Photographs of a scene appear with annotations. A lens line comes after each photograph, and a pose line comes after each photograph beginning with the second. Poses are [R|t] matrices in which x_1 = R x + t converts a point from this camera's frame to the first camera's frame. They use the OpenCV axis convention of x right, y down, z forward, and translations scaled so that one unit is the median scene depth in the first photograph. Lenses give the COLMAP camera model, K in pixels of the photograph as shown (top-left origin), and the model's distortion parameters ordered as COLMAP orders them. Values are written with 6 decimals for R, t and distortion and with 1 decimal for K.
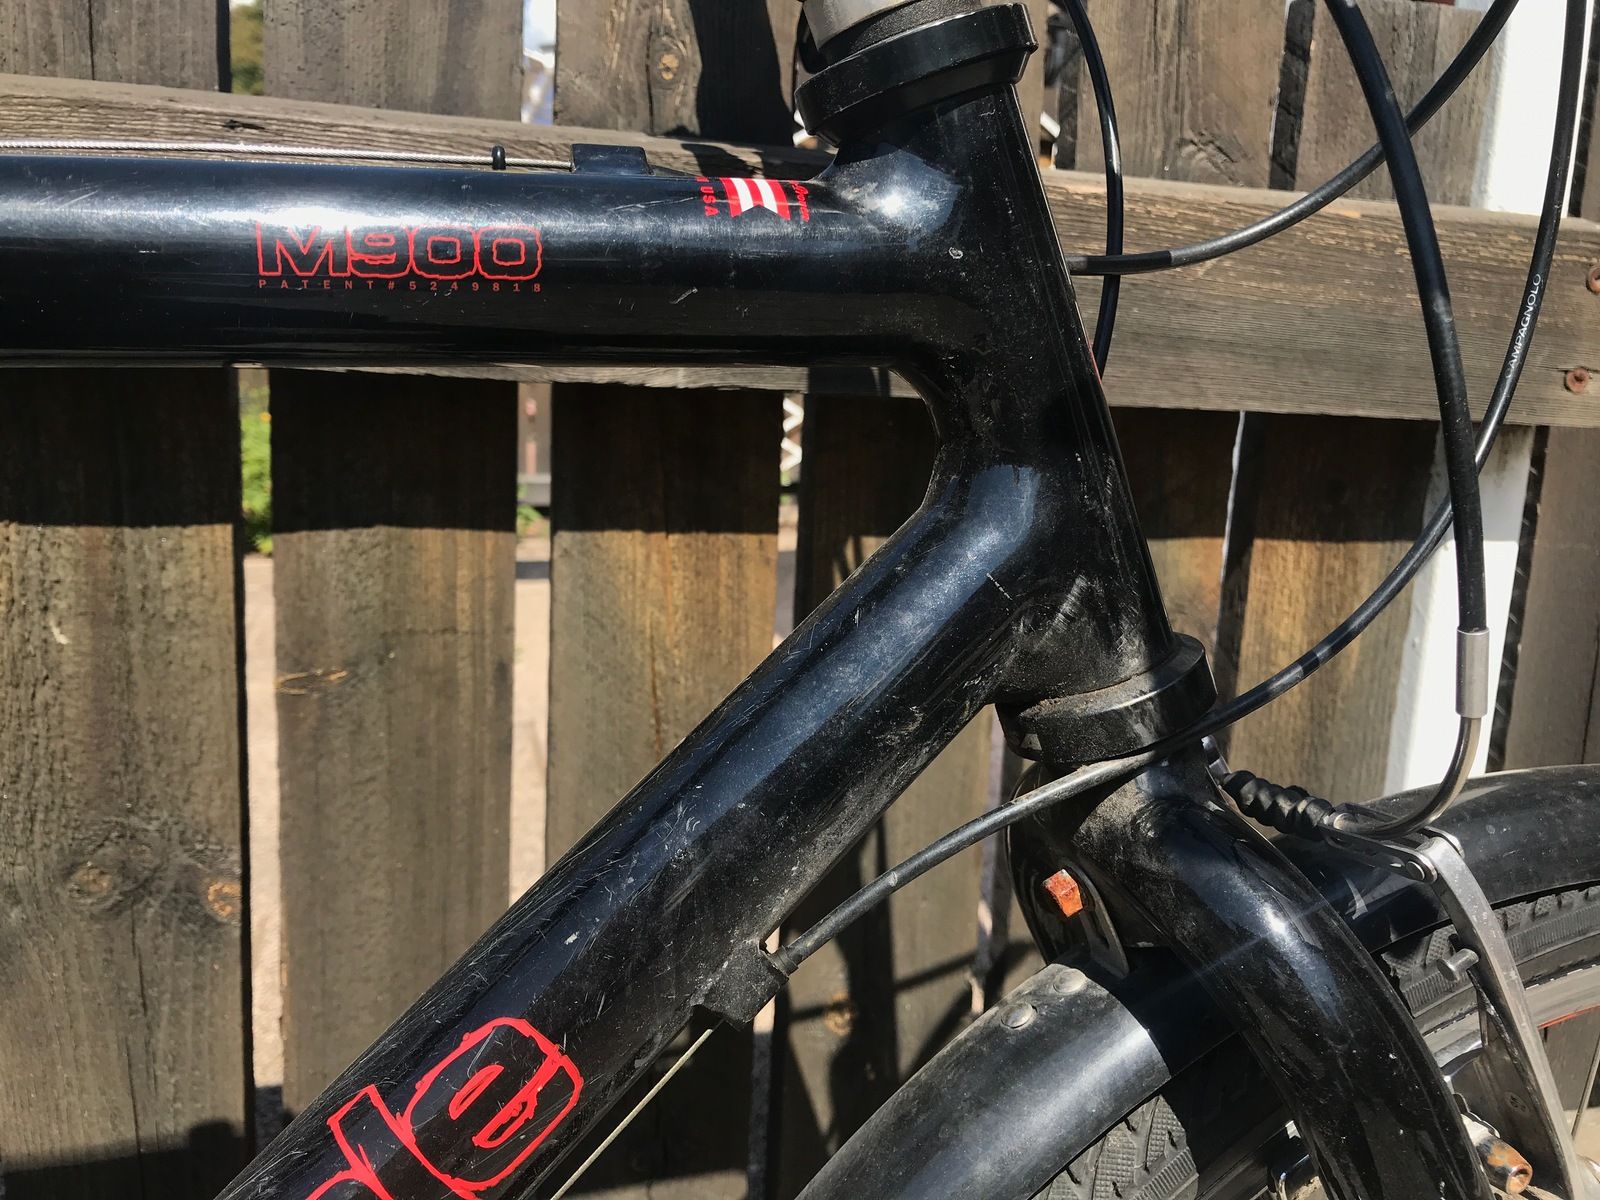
lens RADIAL K [[1372.5, 0, 800.0], [0, 1372.5, 600.0], [0, 0, 1]] dist [-0.026509, -0.000278]
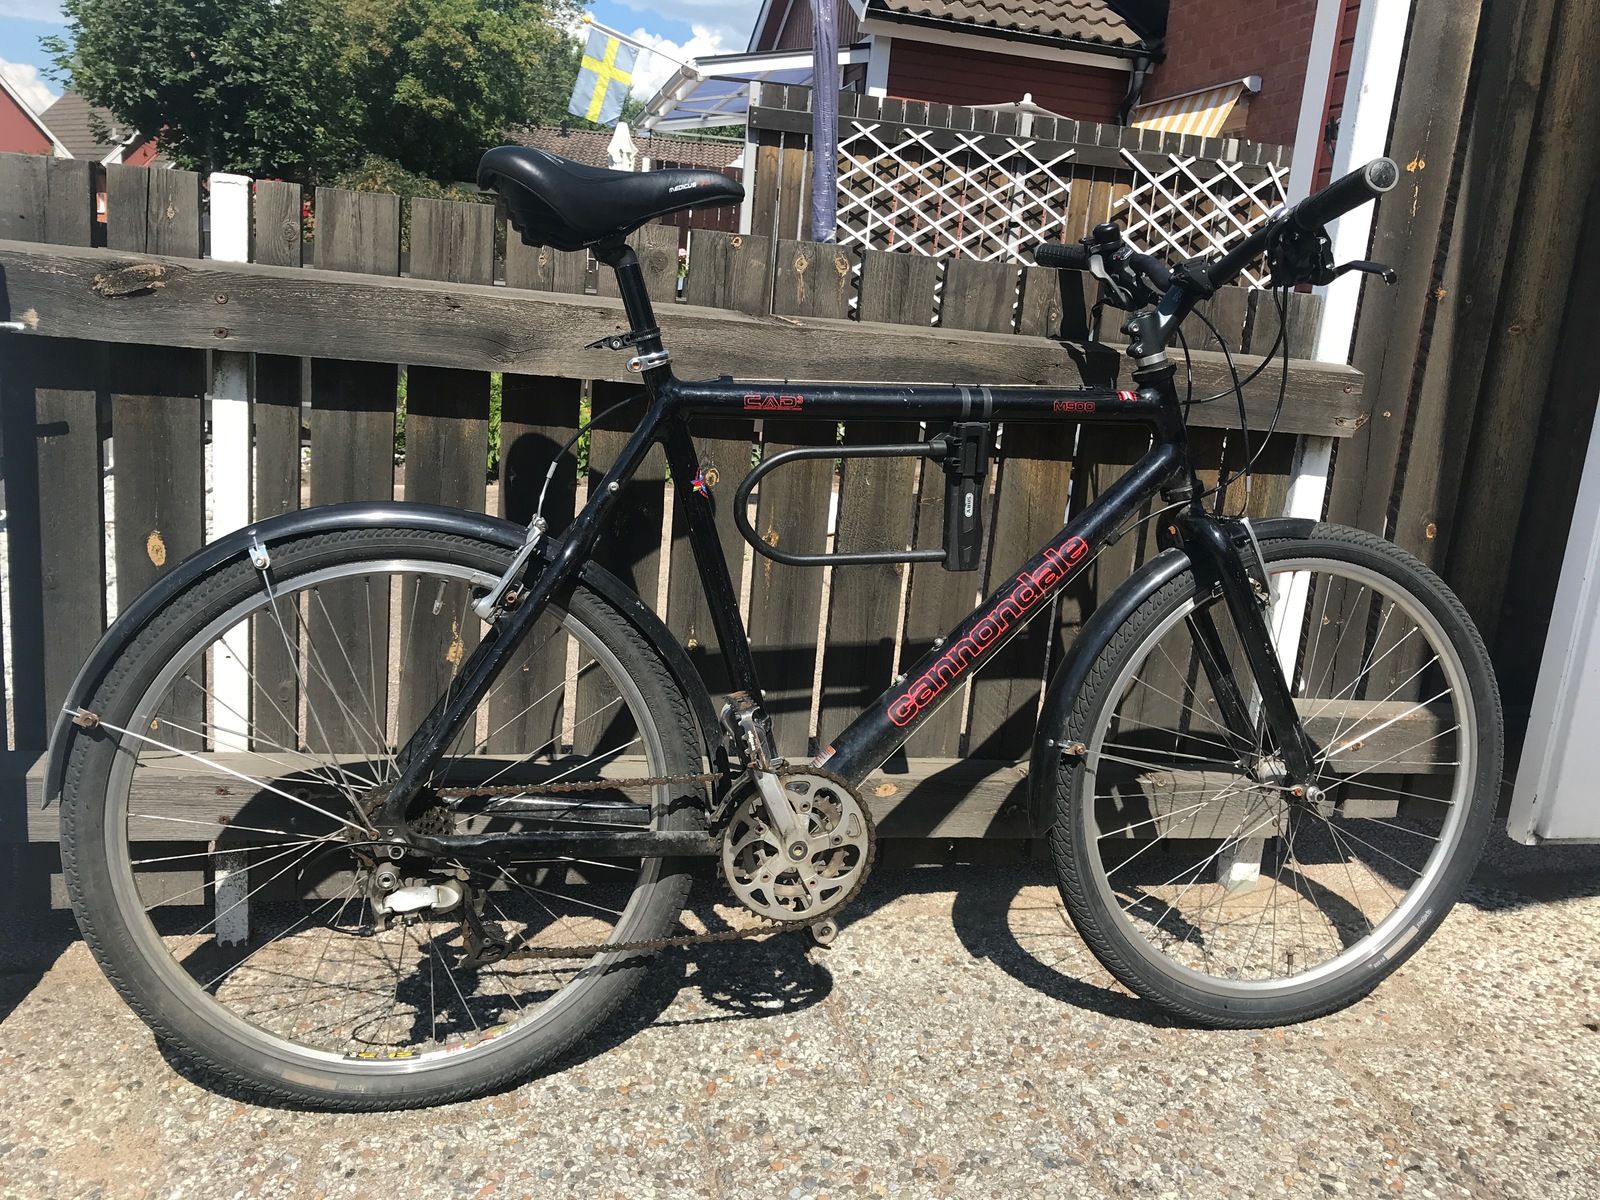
lens RADIAL K [[1284.2, 0, 810.7], [0, 1284.2, 600.7], [0, 0, 1]] dist [0.003207, 0.016354]
pose [[0.998426, 0.045264, -0.033103, -0.550935], [-0.043855, 0.998151, 0.042098, 0.188771], [0.034948, -0.040580, 0.998565, -2.152341]]
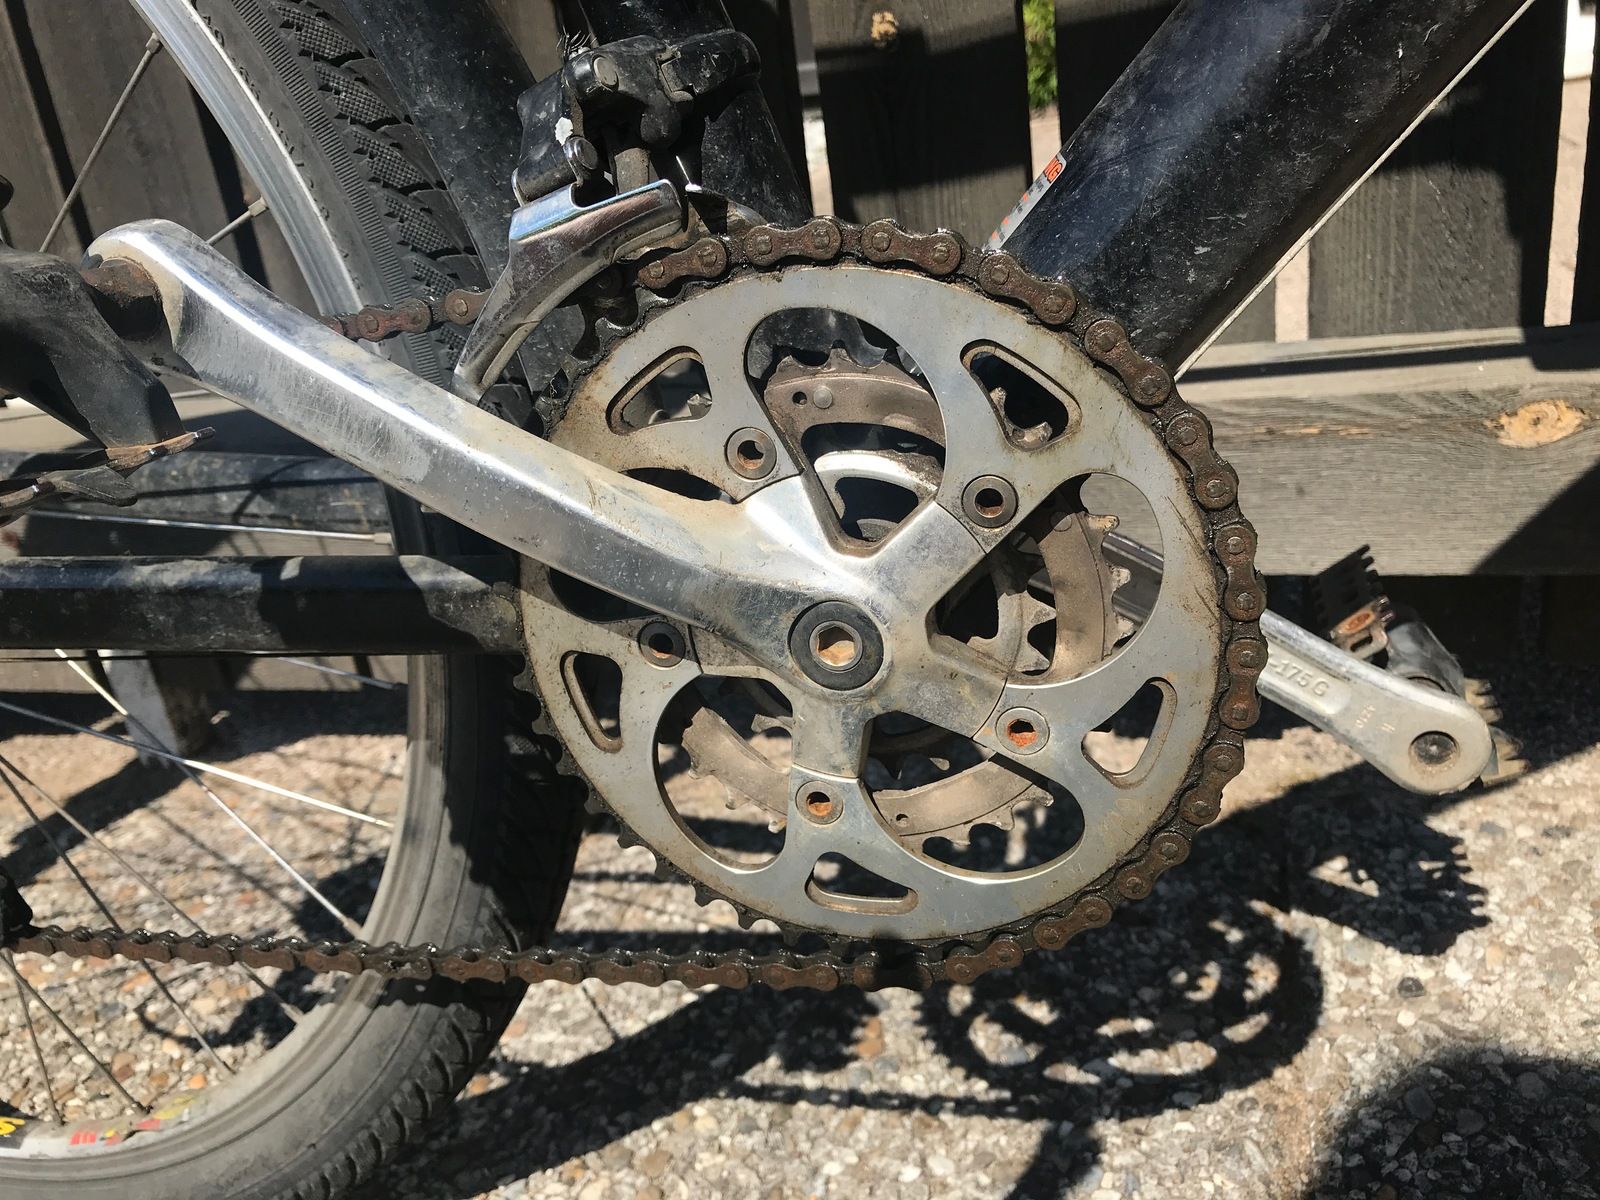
lens RADIAL K [[1341.6, 0, 771.2], [0, 1341.6, 602.4], [0, 0, 1]] dist [0.018547, -0.008183]
pose [[0.840258, 0.066666, -0.538072, -0.376212], [0.079447, 0.966561, 0.243821, 0.622882], [0.536334, -0.247621, 0.806864, -0.136604]]
